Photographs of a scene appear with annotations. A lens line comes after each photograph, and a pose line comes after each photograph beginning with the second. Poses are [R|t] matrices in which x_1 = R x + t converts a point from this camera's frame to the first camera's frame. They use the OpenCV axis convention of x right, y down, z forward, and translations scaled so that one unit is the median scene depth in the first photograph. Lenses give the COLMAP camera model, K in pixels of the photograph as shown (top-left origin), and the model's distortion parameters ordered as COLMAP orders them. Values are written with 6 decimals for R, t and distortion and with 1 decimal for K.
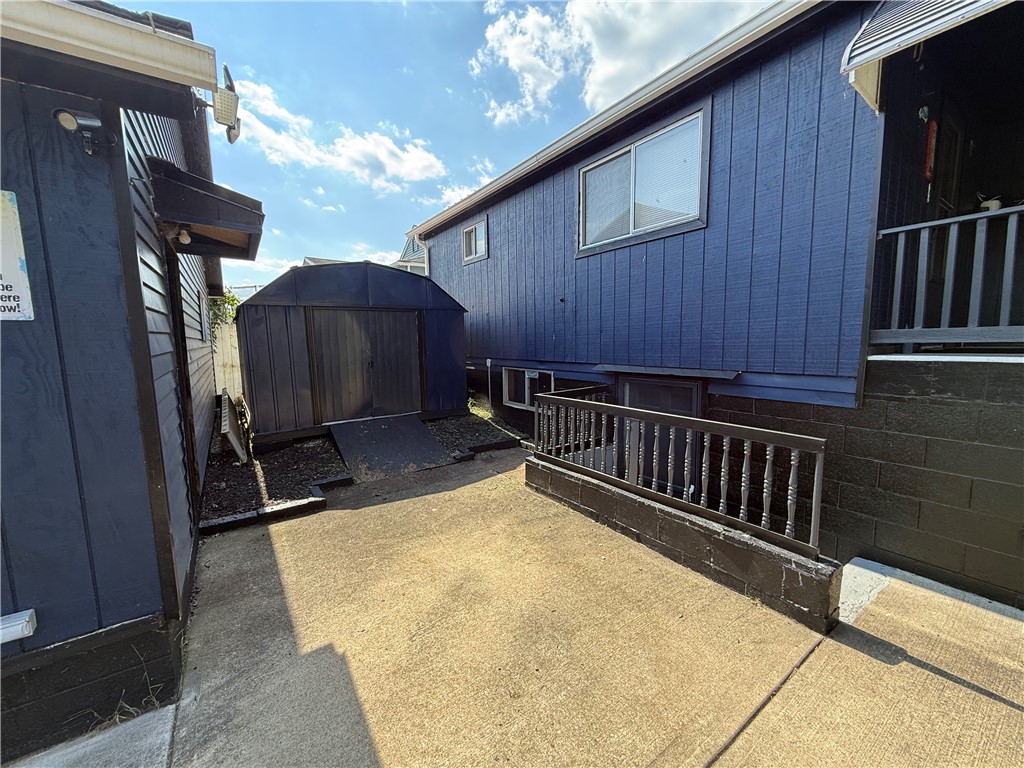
lens RADIAL K [[408.9, 0, 511.5], [0, 408.9, 384.2], [0, 0, 1]] dist [0.004066, -0.000861]
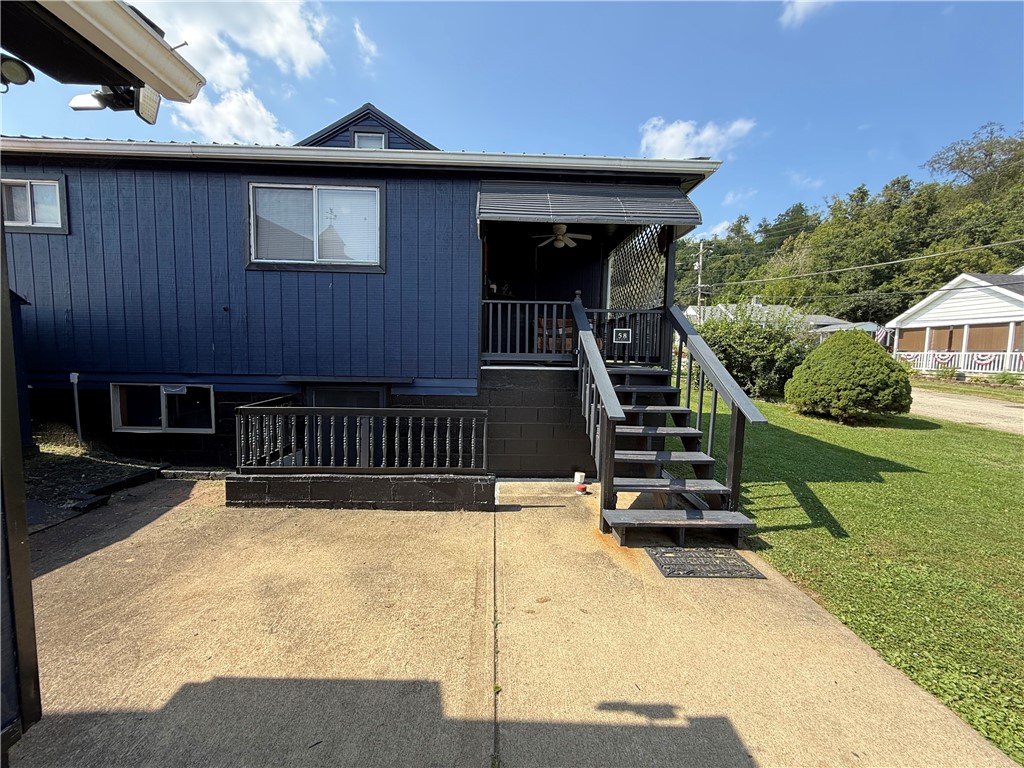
lens RADIAL K [[408.9, 0, 511.5], [0, 408.9, 385.0], [0, 0, 1]] dist [0.004066, -0.000861]
pose [[0.539015, -0.039020, 0.841392, -0.439328], [0.062813, 0.998007, 0.006043, 0.007261], [-0.839951, 0.049593, 0.540391, -0.073646]]
